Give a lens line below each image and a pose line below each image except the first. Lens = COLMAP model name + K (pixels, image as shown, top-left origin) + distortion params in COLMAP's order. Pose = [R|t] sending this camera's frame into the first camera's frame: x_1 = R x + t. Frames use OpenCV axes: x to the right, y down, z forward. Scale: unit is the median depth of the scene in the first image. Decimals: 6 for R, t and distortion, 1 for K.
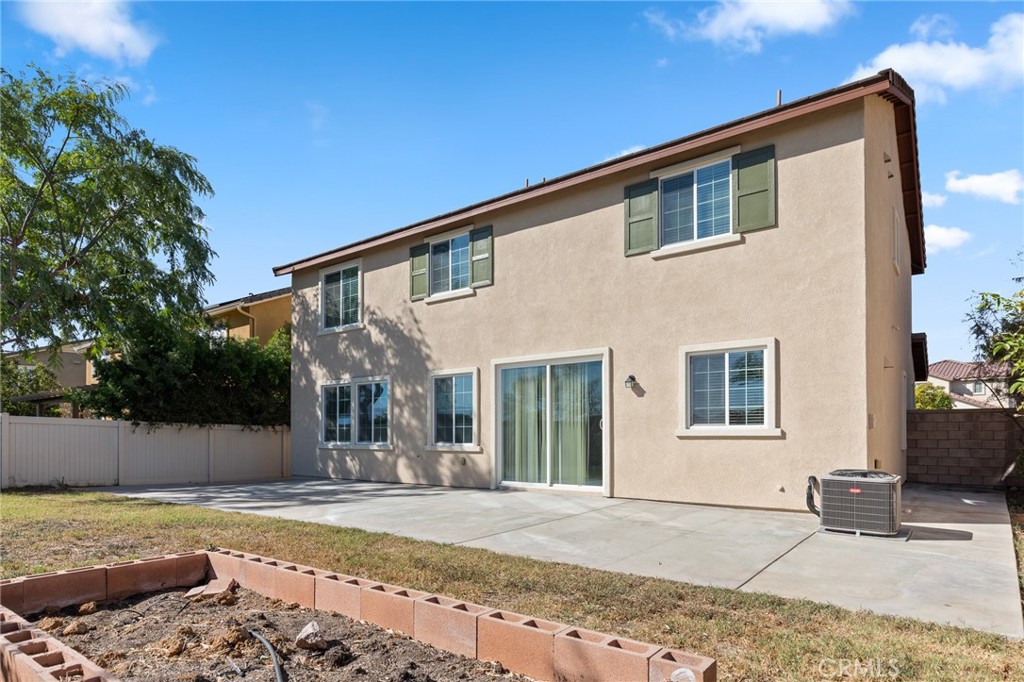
lens RADIAL K [[559.2, 0, 512.0], [0, 559.2, 341.0], [0, 0, 1]] dist [0.000412, -0.000172]
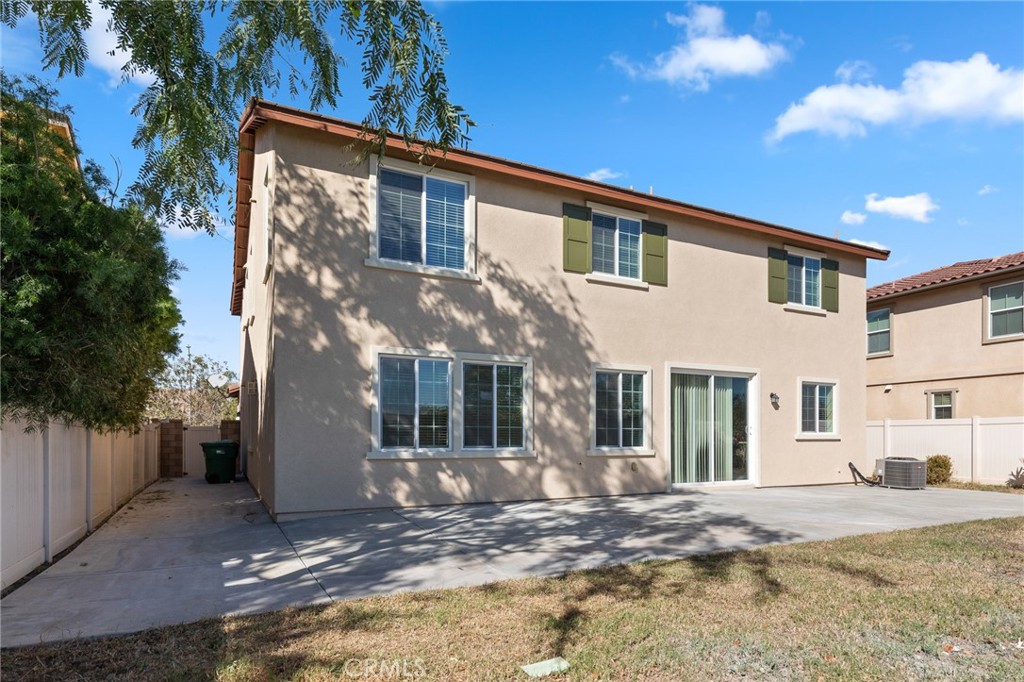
lens RADIAL K [[559.2, 0, 512.0], [0, 559.2, 341.0], [0, 0, 1]] dist [0.000412, -0.000172]
pose [[0.457540, 0.129594, 0.879695, -0.905193], [-0.166821, 0.984266, -0.058233, 0.086063], [-0.873400, -0.120107, 0.471960, 0.683129]]
